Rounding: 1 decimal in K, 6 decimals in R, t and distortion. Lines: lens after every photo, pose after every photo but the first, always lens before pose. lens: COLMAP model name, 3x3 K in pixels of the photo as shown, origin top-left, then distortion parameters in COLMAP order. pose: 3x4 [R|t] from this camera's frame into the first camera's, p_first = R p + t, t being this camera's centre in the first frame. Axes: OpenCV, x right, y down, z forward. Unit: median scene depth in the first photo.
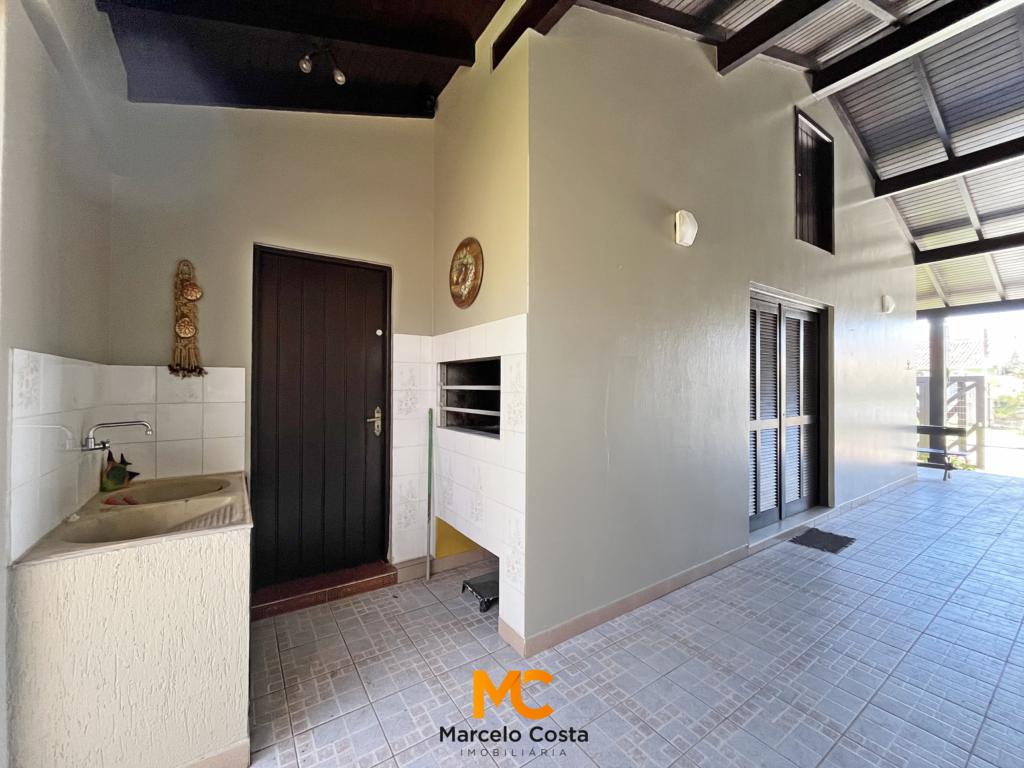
lens RADIAL K [[410.7, 0, 512.0], [0, 410.7, 384.0], [0, 0, 1]] dist [-0.002508, -0.000923]
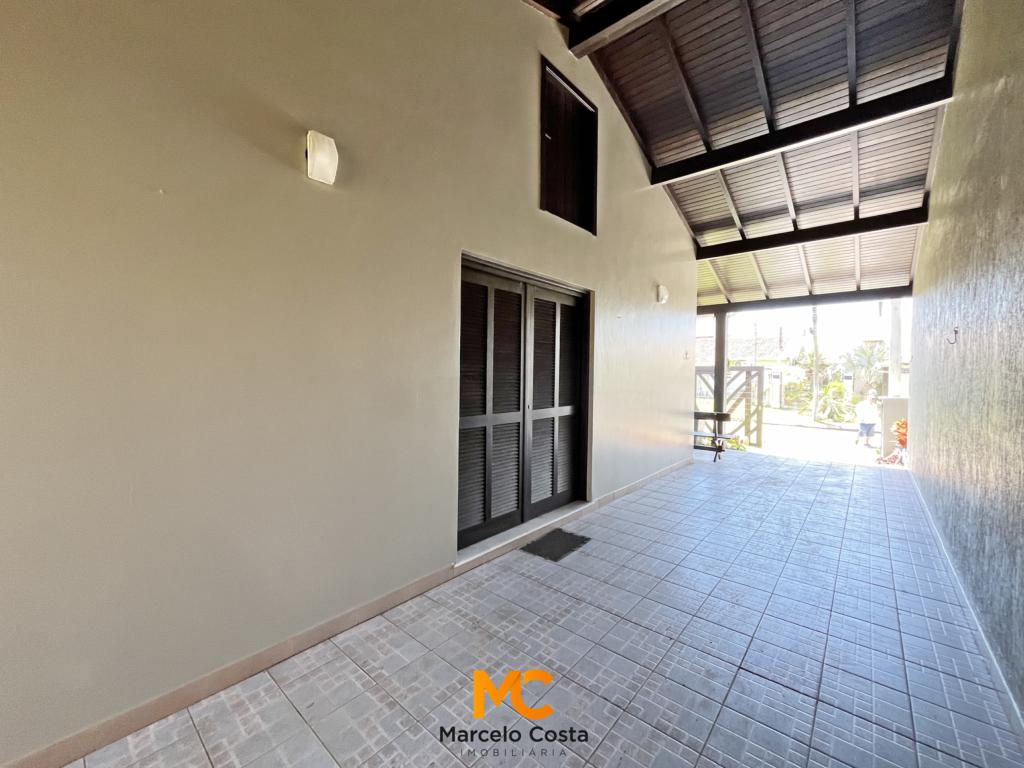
lens RADIAL K [[410.7, 0, 512.0], [0, 410.7, 384.0], [0, 0, 1]] dist [-0.002508, -0.000923]
pose [[0.966025, 0.001456, 0.258446, 0.340442], [-0.011048, 0.999303, 0.035665, -0.006419], [-0.258213, -0.037309, 0.965367, 0.121821]]
